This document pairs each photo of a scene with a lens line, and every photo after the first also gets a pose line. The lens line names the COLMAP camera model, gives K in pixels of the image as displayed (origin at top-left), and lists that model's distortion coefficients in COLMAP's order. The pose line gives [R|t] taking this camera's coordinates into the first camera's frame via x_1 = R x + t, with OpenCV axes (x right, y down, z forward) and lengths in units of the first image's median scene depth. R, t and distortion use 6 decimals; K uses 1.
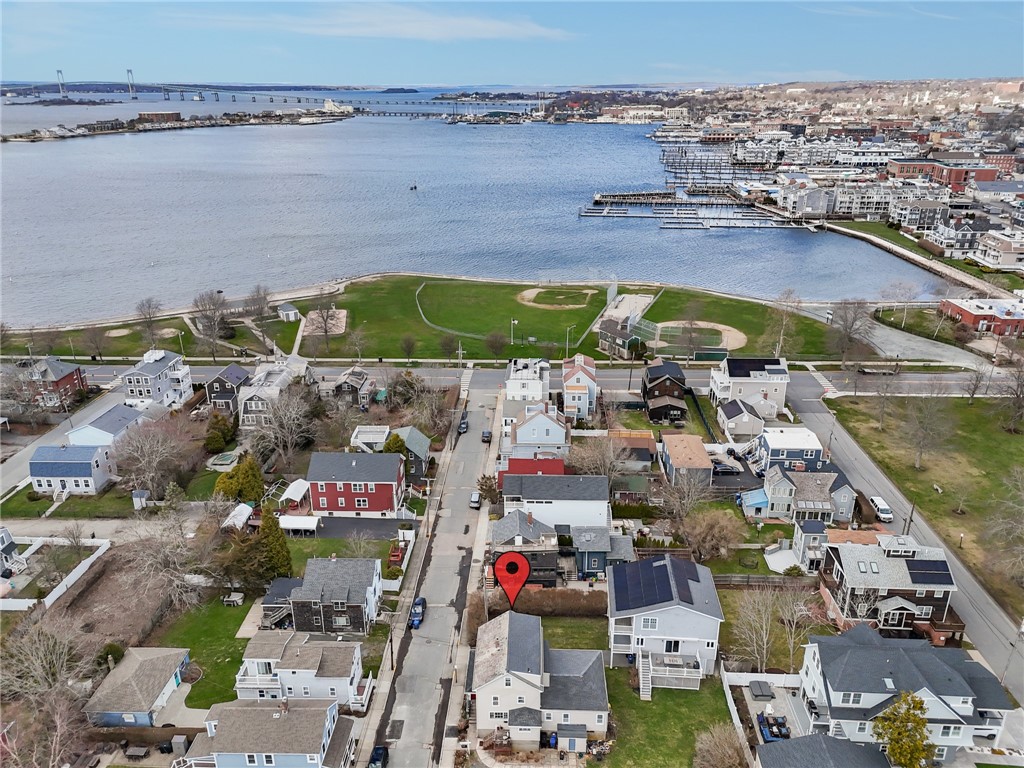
lens RADIAL K [[758.5, 0, 509.0], [0, 758.5, 377.1], [0, 0, 1]] dist [0.068758, -0.051592]
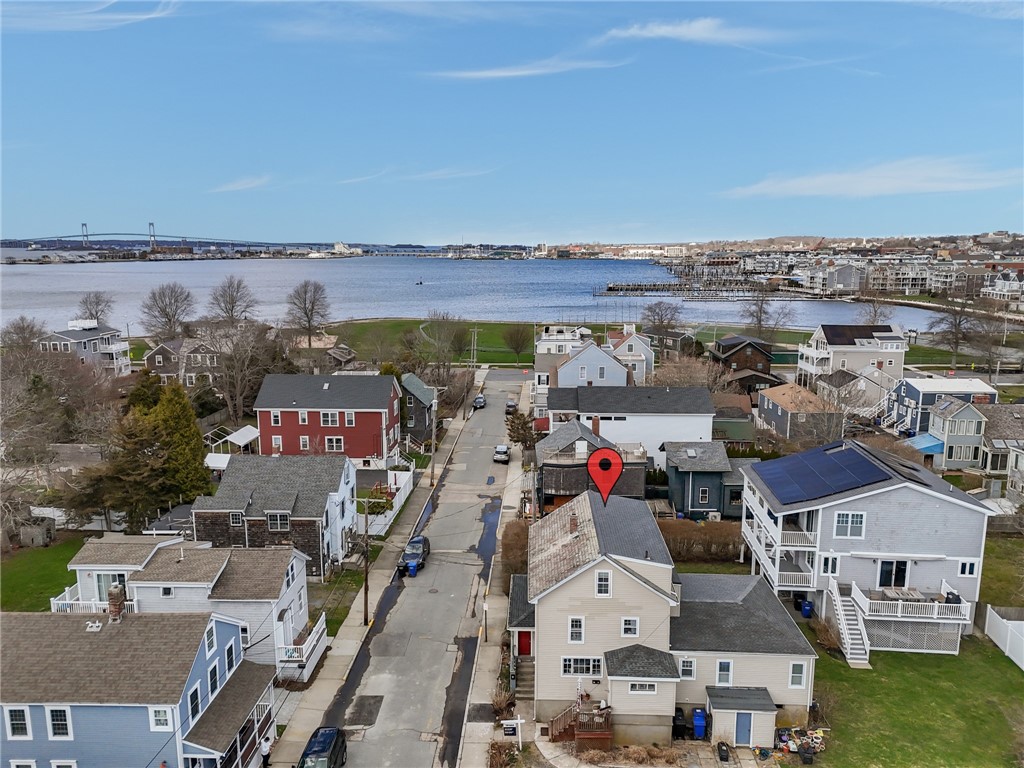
lens RADIAL K [[758.5, 0, 509.0], [0, 758.5, 377.1], [0, 0, 1]] dist [0.068758, -0.051592]
pose [[0.999989, 0.004425, -0.001358, -0.039542], [-0.004604, 0.981281, -0.192527, 0.240442], [0.000481, 0.192531, 0.981291, 0.336017]]
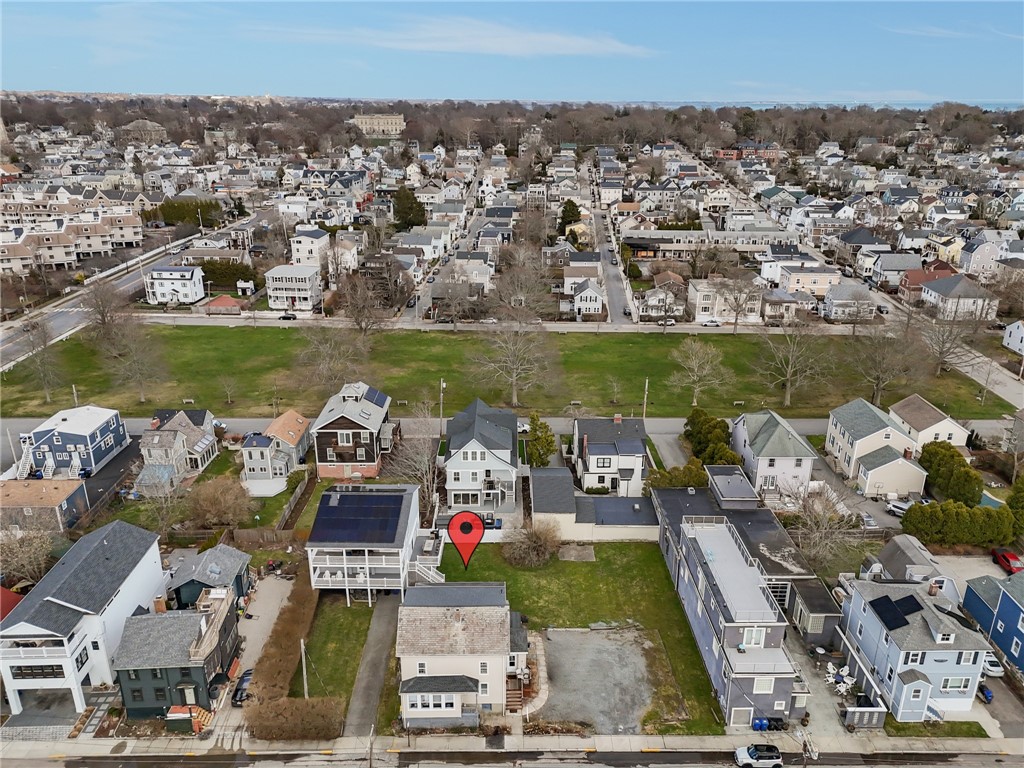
lens RADIAL K [[758.5, 0, 509.0], [0, 758.5, 377.1], [0, 0, 1]] dist [0.068758, -0.051592]
pose [[-0.048627, -0.337630, 0.940022, -0.474600], [0.356828, 0.873156, 0.332073, -0.081735], [-0.932904, 0.351574, 0.078016, 0.550284]]
